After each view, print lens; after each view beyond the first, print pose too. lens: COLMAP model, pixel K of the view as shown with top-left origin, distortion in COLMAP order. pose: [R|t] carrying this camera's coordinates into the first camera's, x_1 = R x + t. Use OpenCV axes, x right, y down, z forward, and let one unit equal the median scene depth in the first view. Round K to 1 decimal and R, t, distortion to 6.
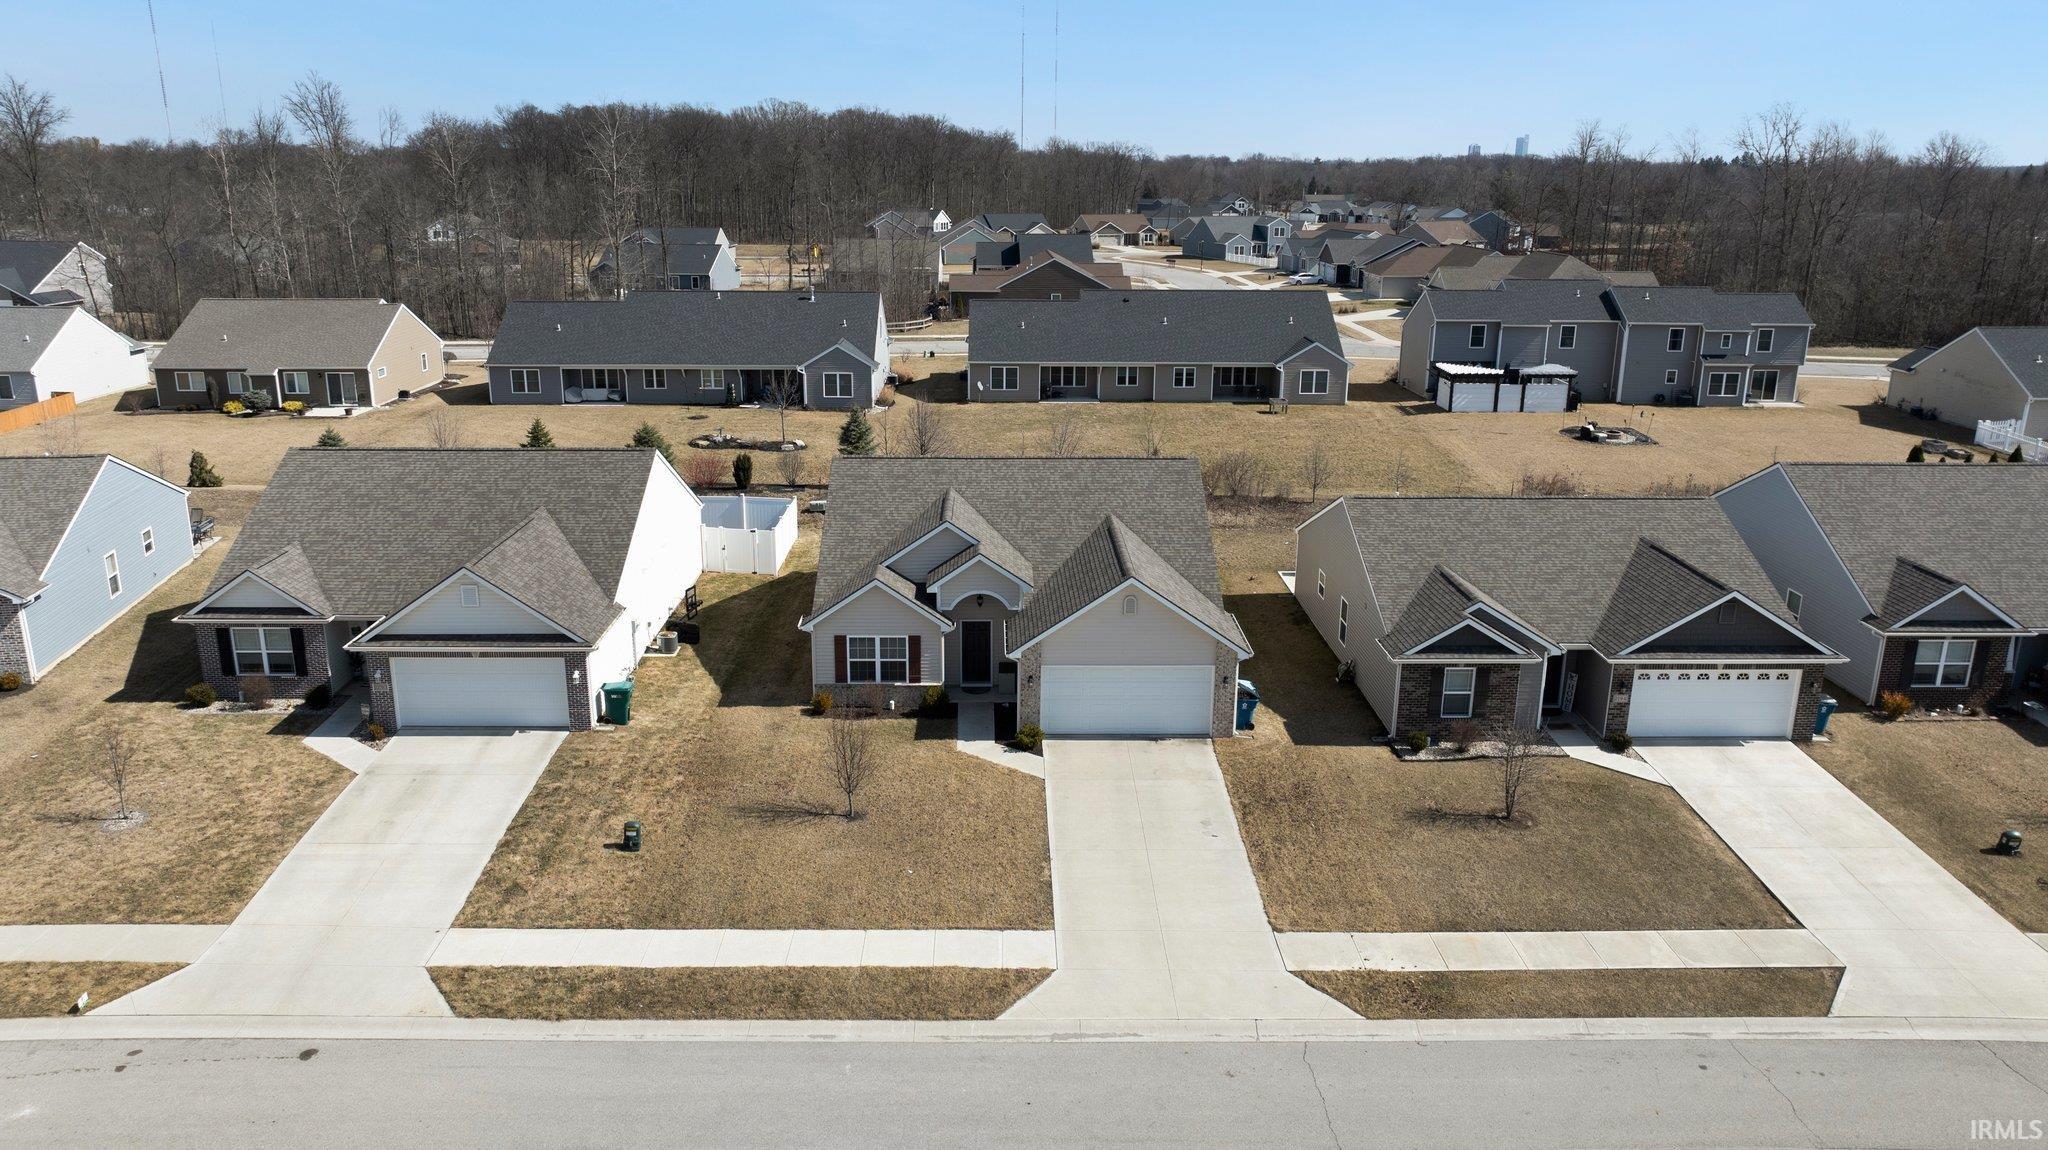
lens RADIAL K [[1460.8, 0, 1010.7], [0, 1460.8, 556.2], [0, 0, 1]] dist [-0.034354, 0.023264]
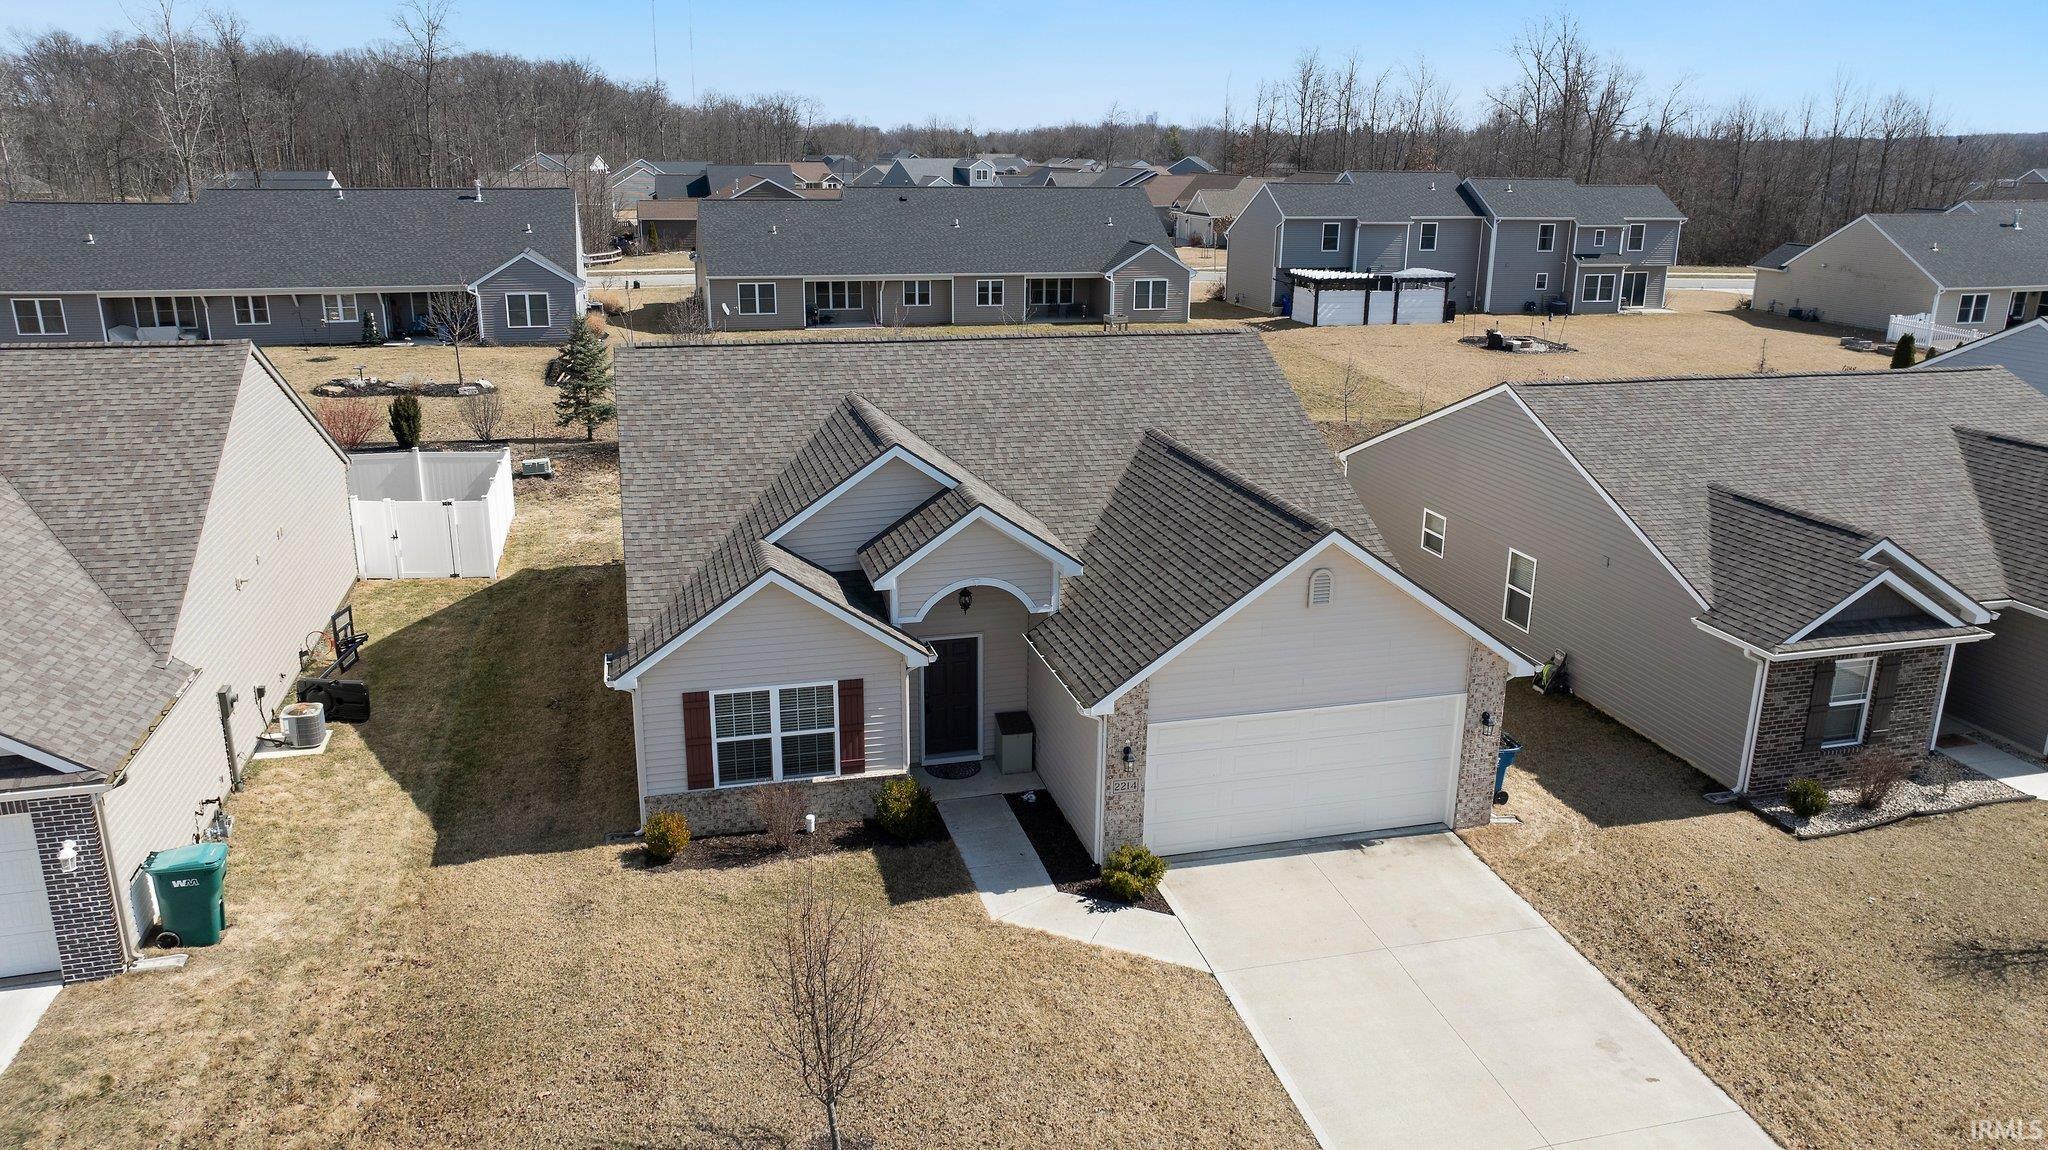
lens RADIAL K [[1460.8, 0, 1041.5], [0, 1460.8, 568.4], [0, 0, 1]] dist [-0.034354, 0.023264]
pose [[0.967577, -0.064675, 0.244154, -0.094062], [0.058899, 0.997786, 0.030894, 0.004491], [-0.245612, -0.015512, 0.969244, 0.396725]]
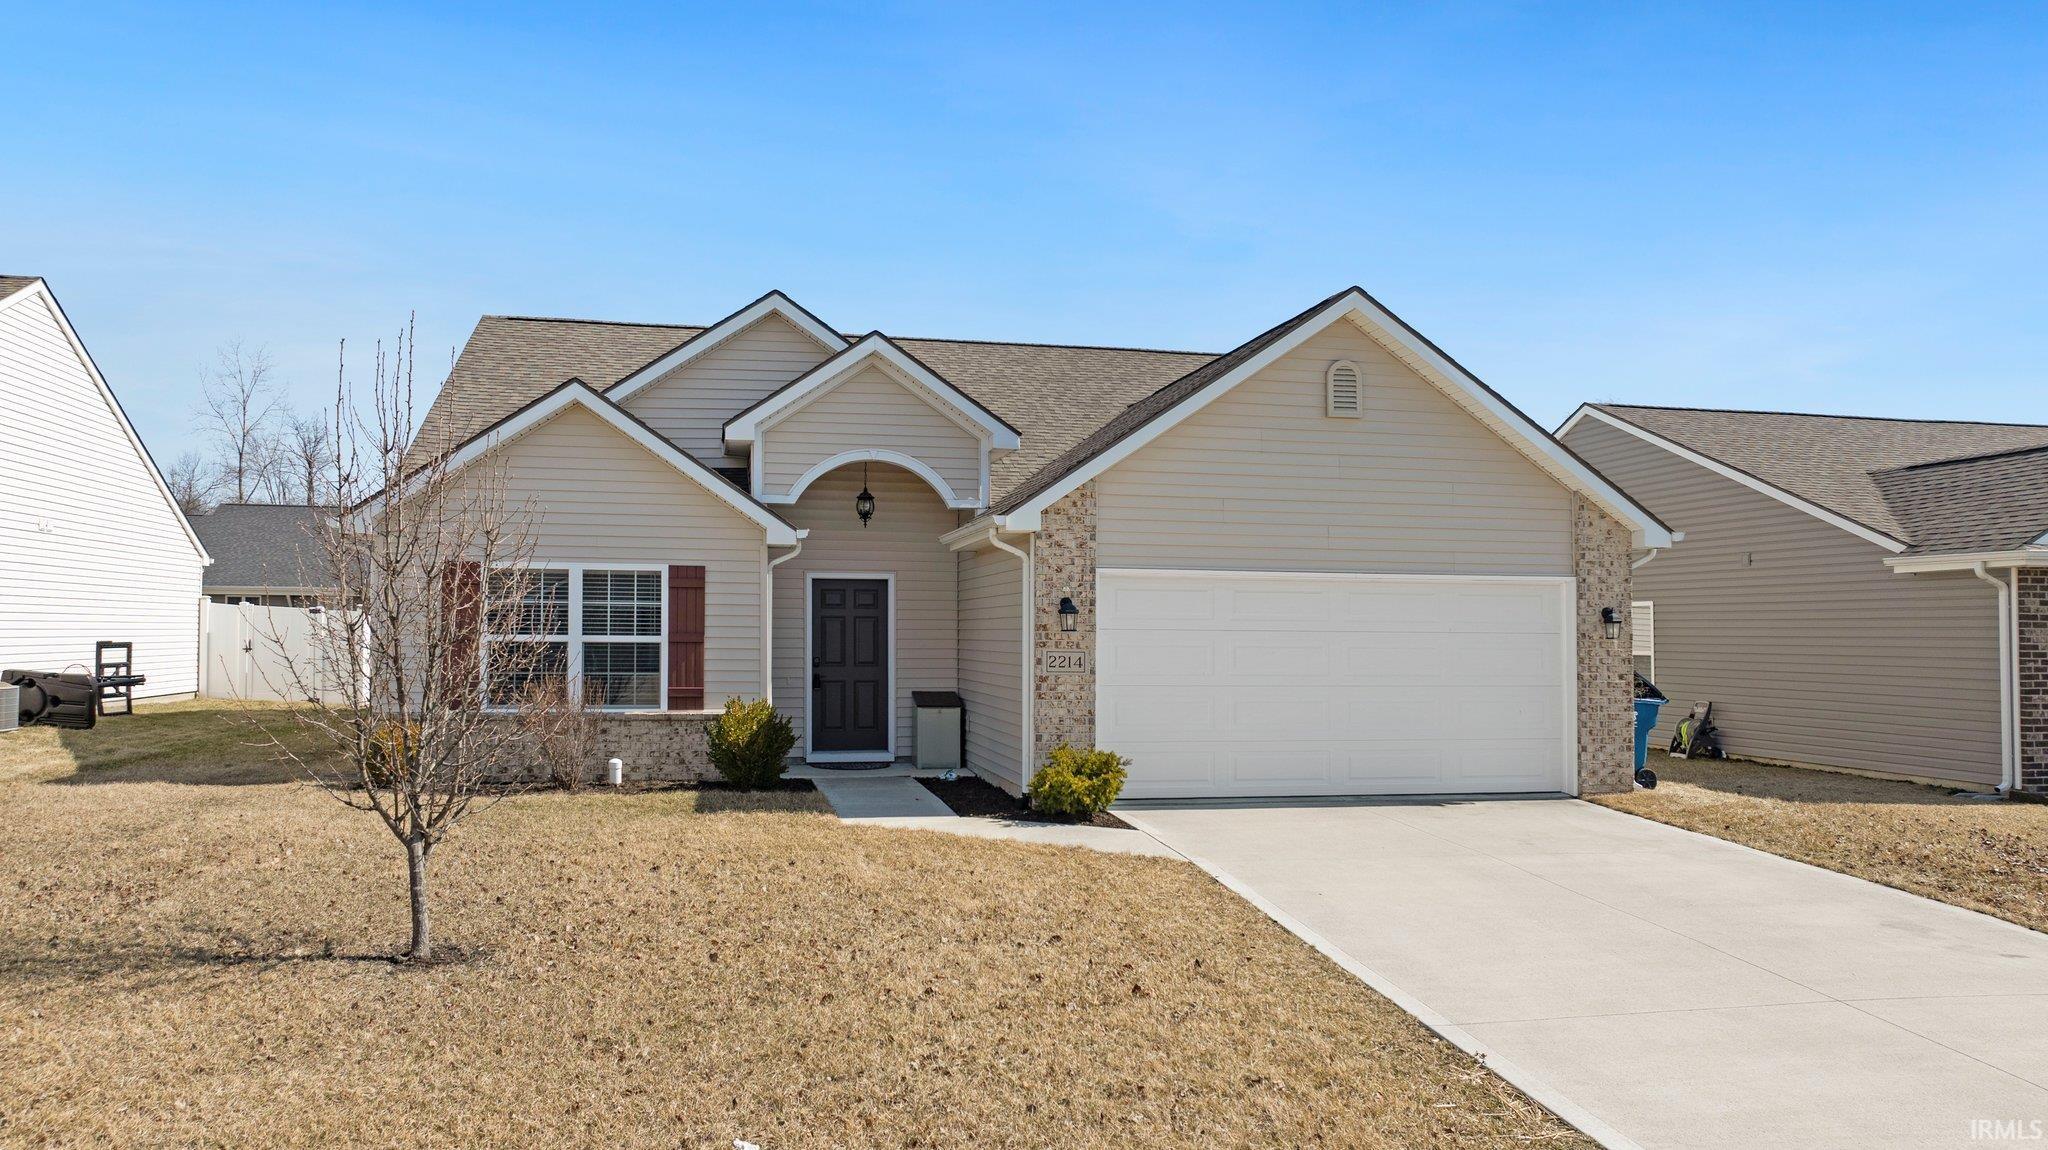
lens RADIAL K [[1460.8, 0, 1018.5], [0, 1460.8, 586.6], [0, 0, 1]] dist [-0.034354, 0.023264]
pose [[0.981224, -0.000258, 0.192872, -0.043032], [0.057355, 0.955151, -0.290513, 0.128030], [-0.184146, 0.296120, 0.937232, 0.514183]]
